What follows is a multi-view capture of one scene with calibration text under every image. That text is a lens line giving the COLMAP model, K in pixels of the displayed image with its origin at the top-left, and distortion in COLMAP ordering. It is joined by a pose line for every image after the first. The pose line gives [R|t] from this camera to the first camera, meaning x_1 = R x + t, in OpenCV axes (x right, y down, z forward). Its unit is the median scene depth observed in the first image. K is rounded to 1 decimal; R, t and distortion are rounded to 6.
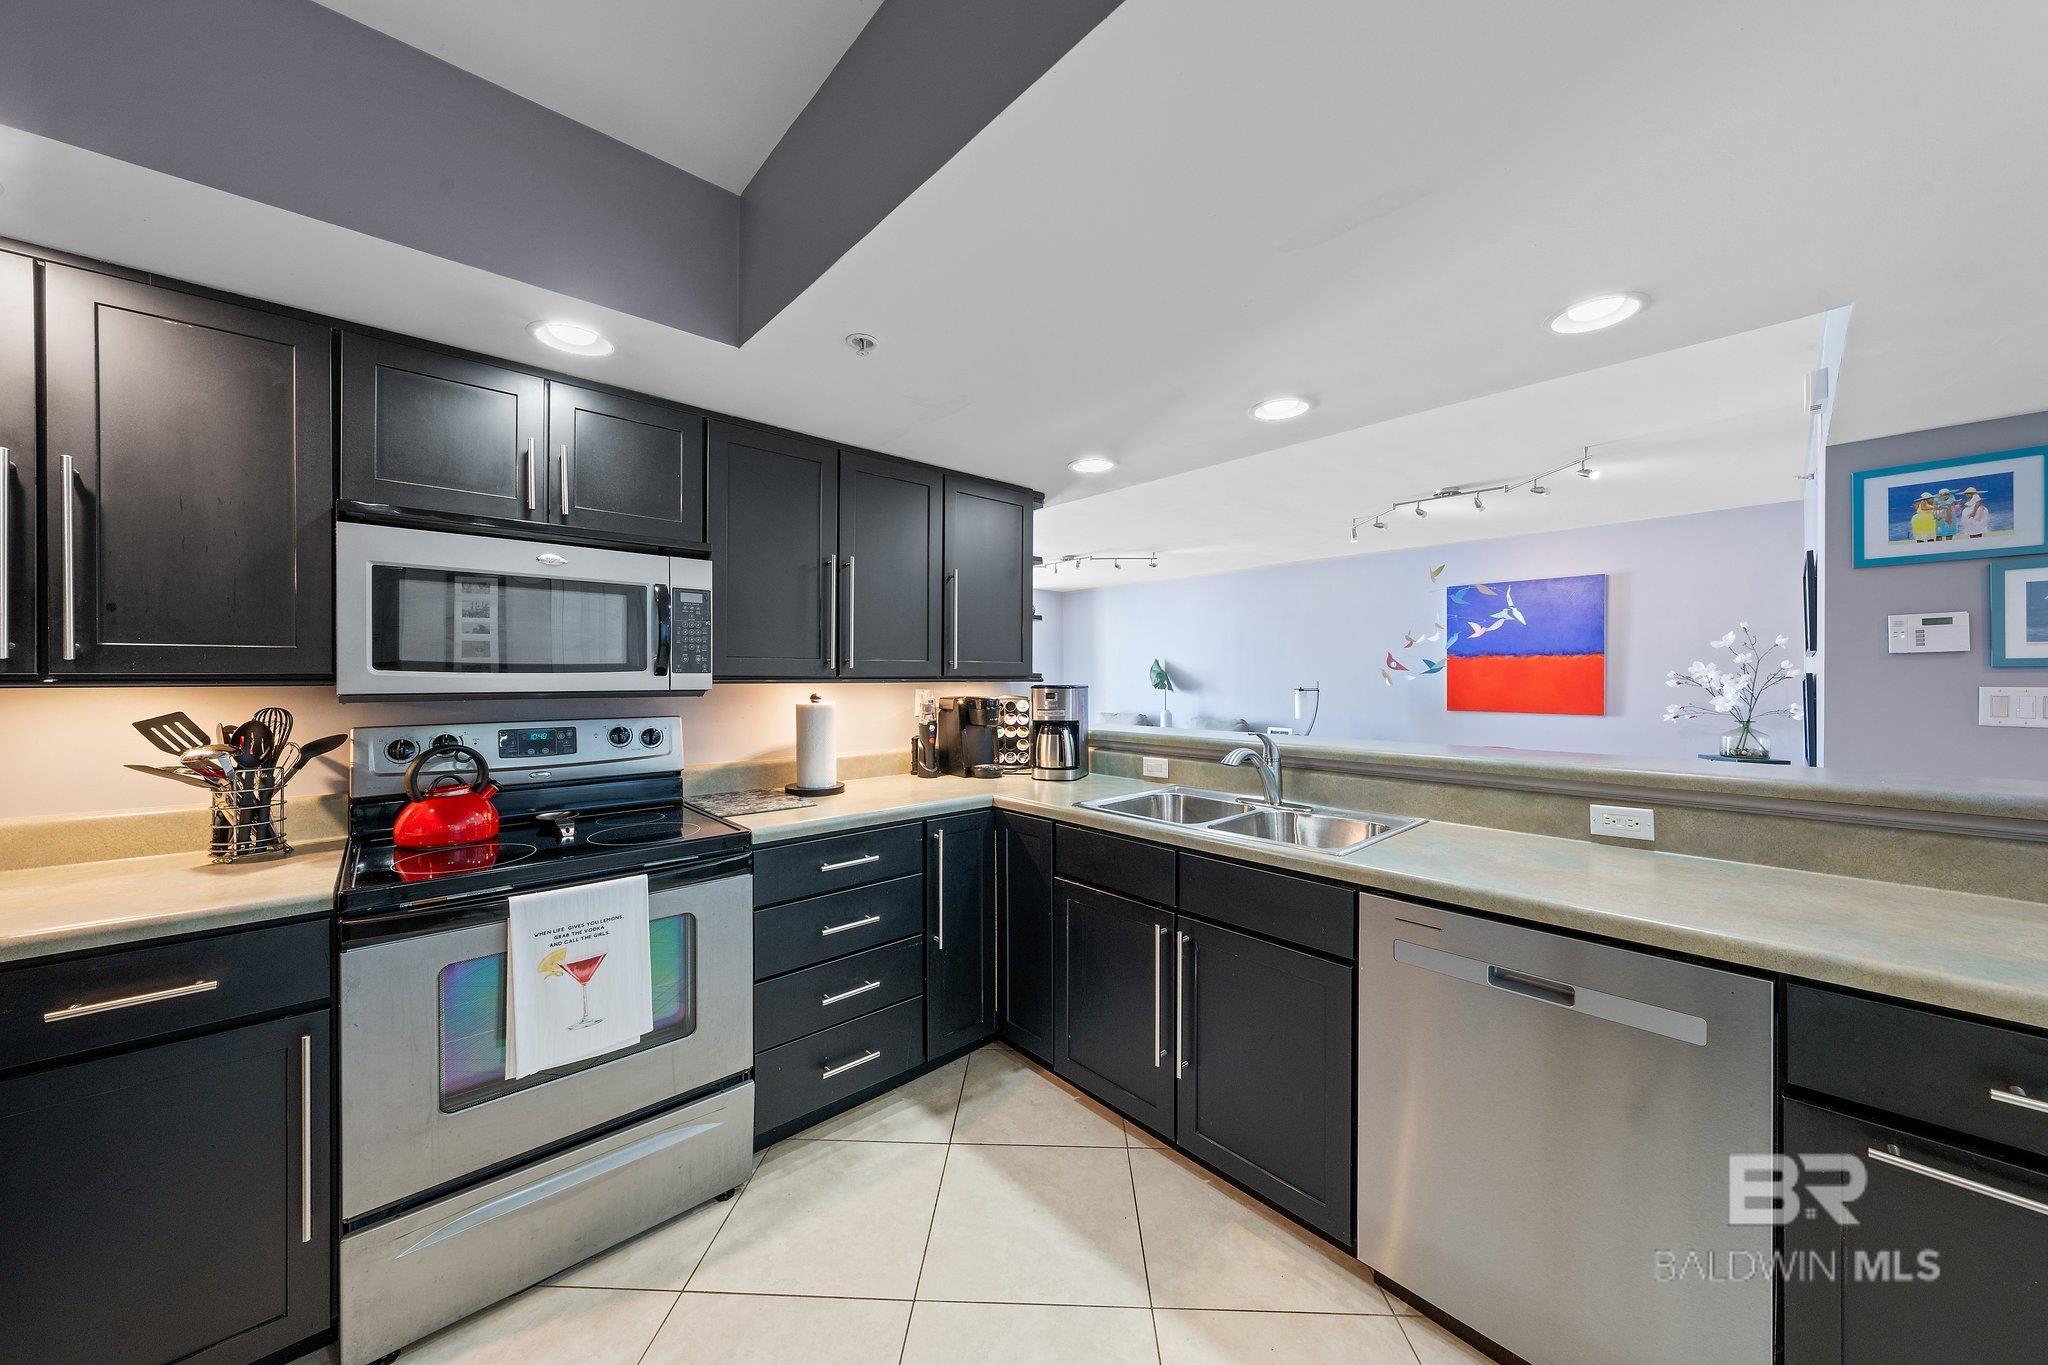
lens RADIAL K [[702.2, 0, 1030.8], [0, 702.2, 680.4], [0, 0, 1]] dist [-0.001707, -0.000105]
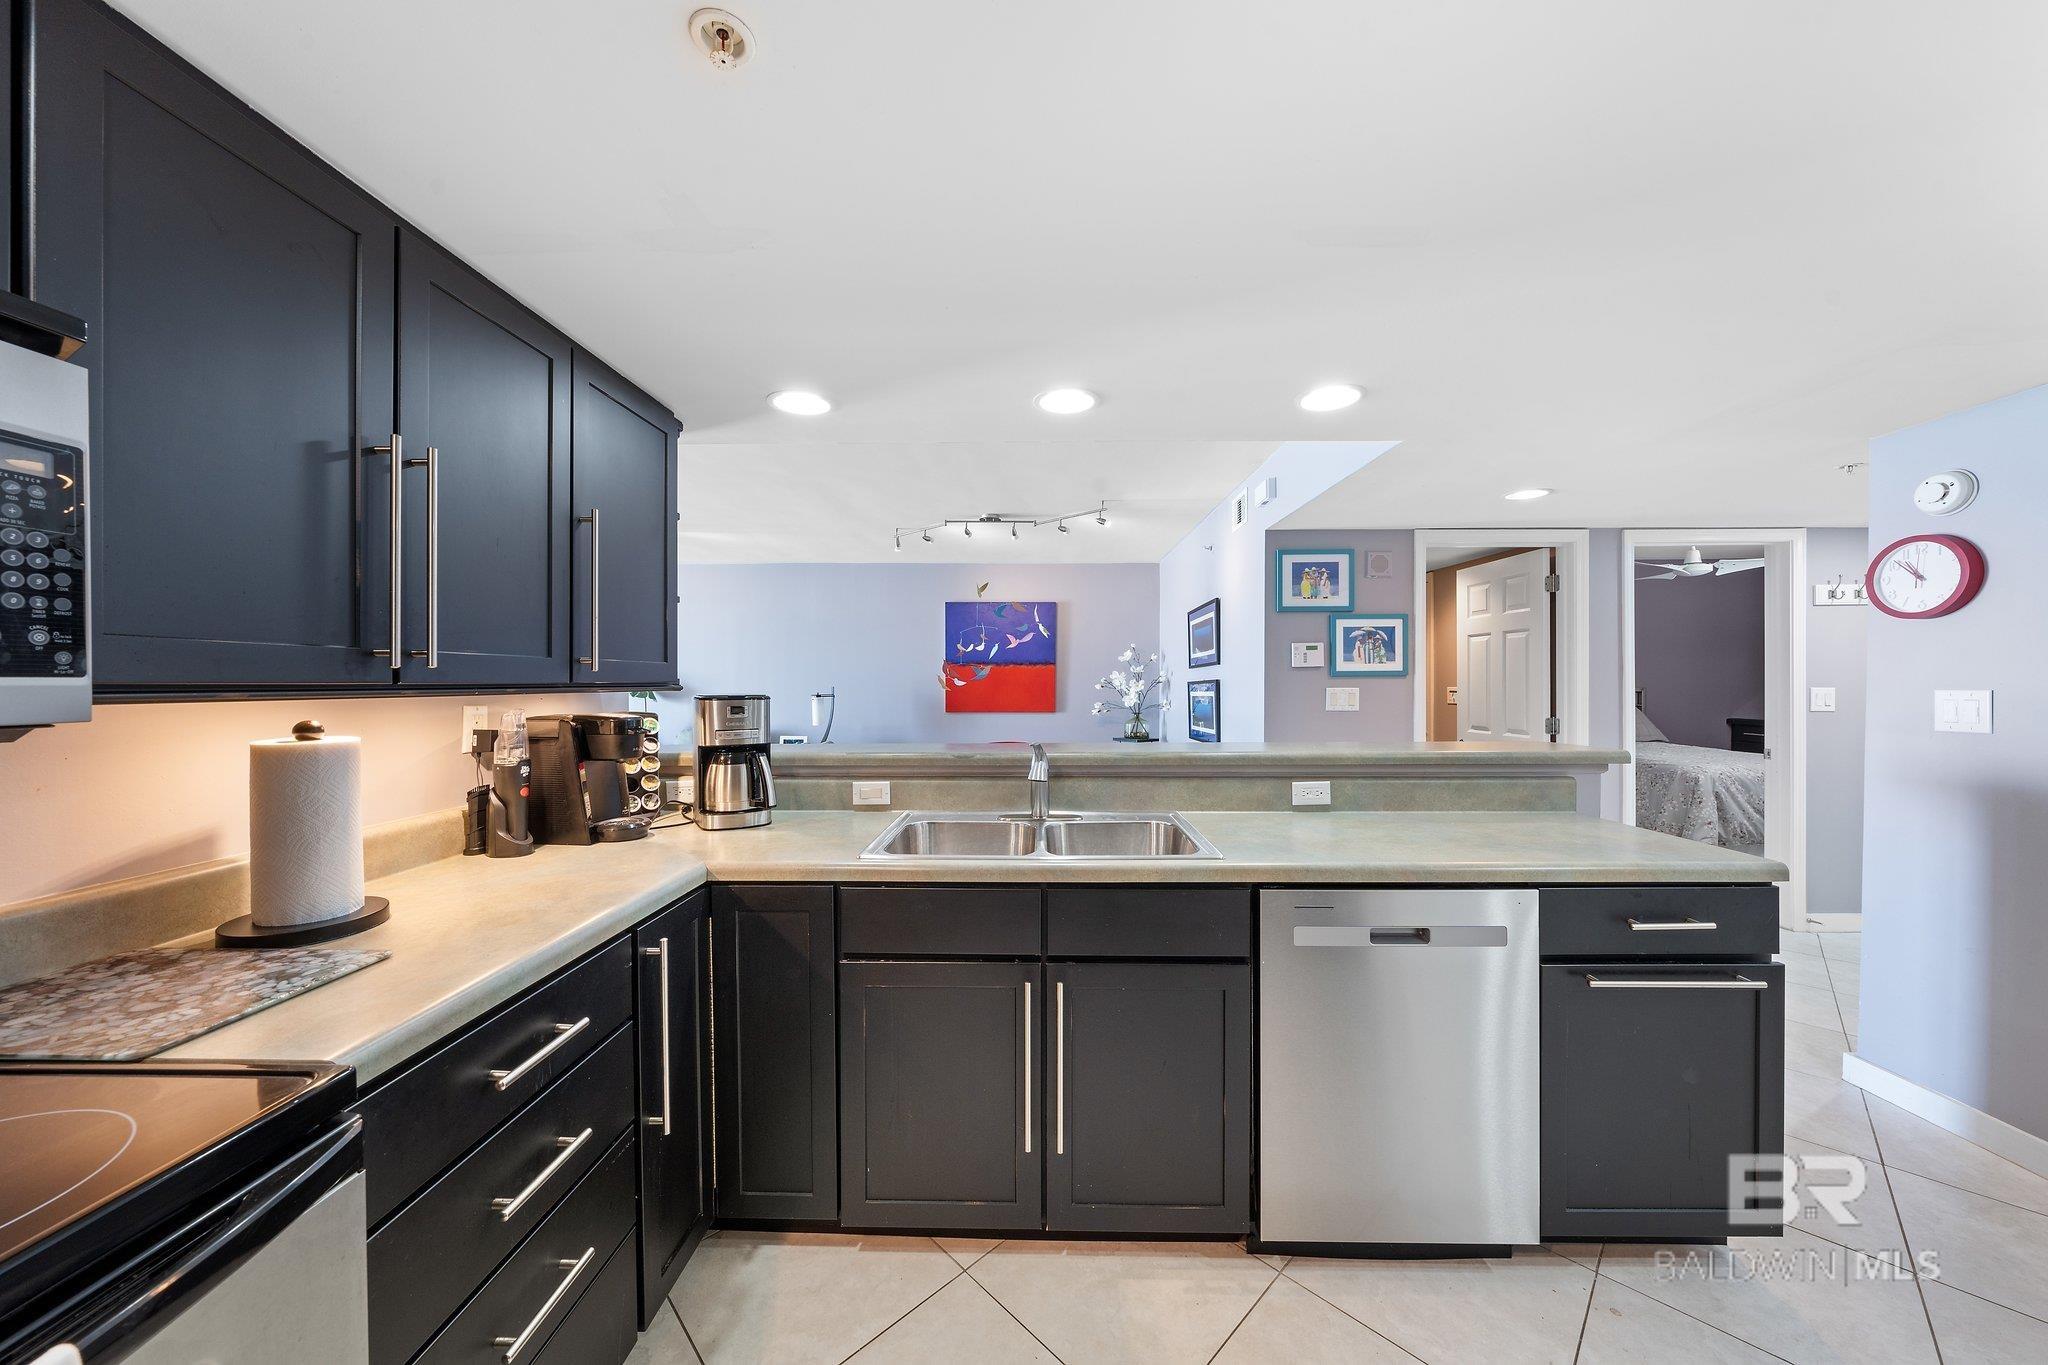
lens RADIAL K [[697.7, 0, 1031.0], [0, 697.7, 692.7], [0, 0, 1]] dist [-0.000663, -0.000092]
pose [[0.688530, -0.012695, 0.725096, -0.314110], [0.005824, 0.999911, 0.011975, -0.003151], [-0.725184, -0.004022, 0.688543, 0.329233]]
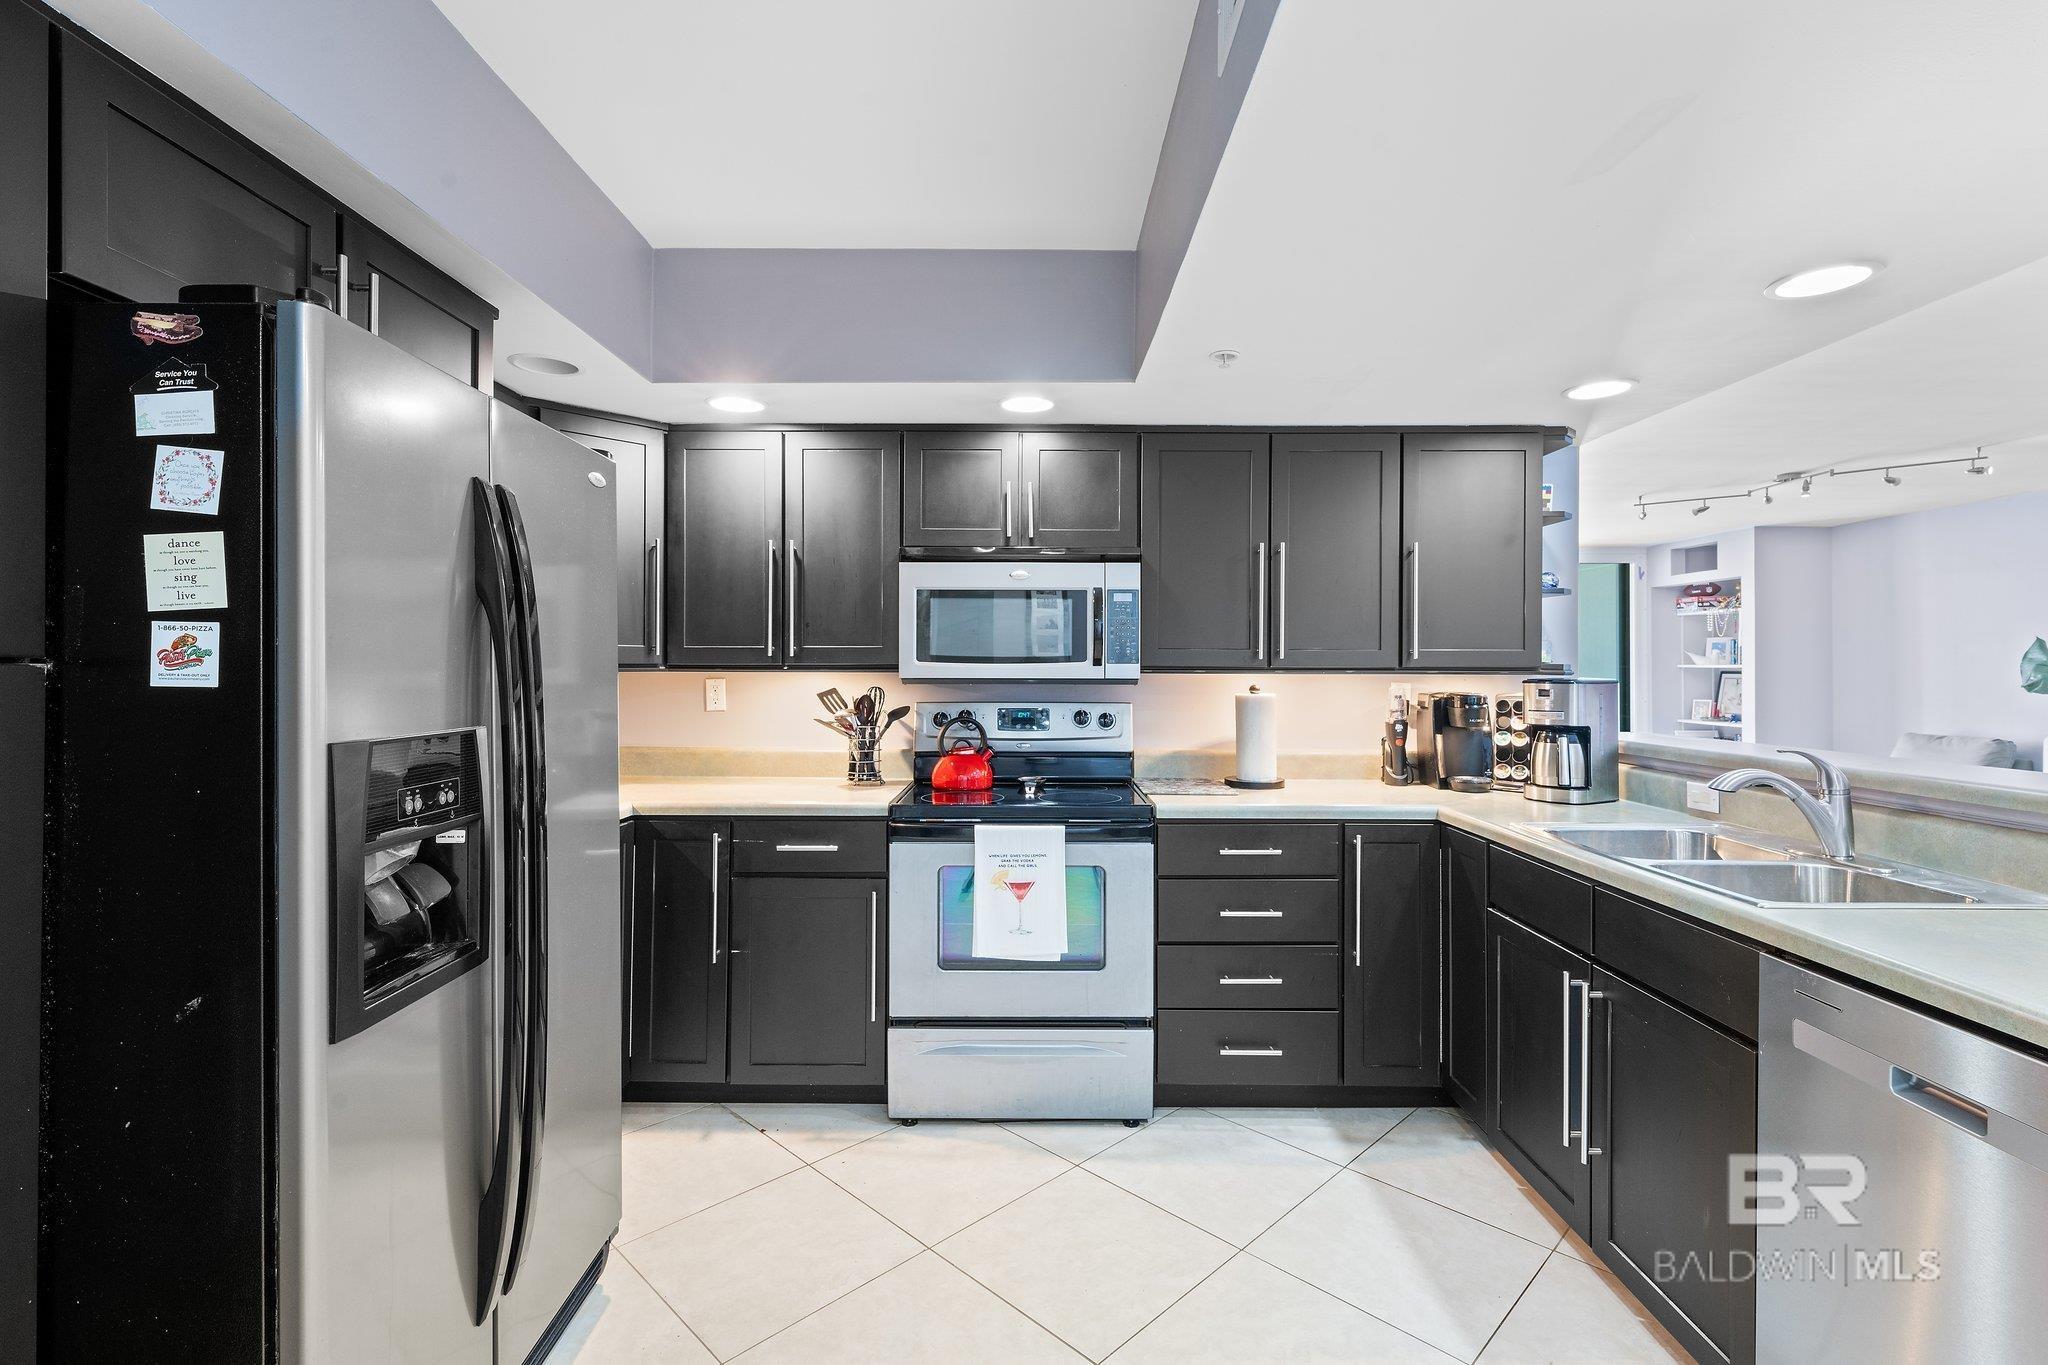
lens RADIAL K [[944.9, 0, 1024.4], [0, 944.9, 667.3], [0, 0, 1]] dist [0.002259, 0.000324]
pose [[0.733493, 0.002780, -0.679691, 0.354948], [-0.007273, 0.999966, -0.003759, 0.001659], [0.679658, 0.007701, 0.733489, -0.183099]]
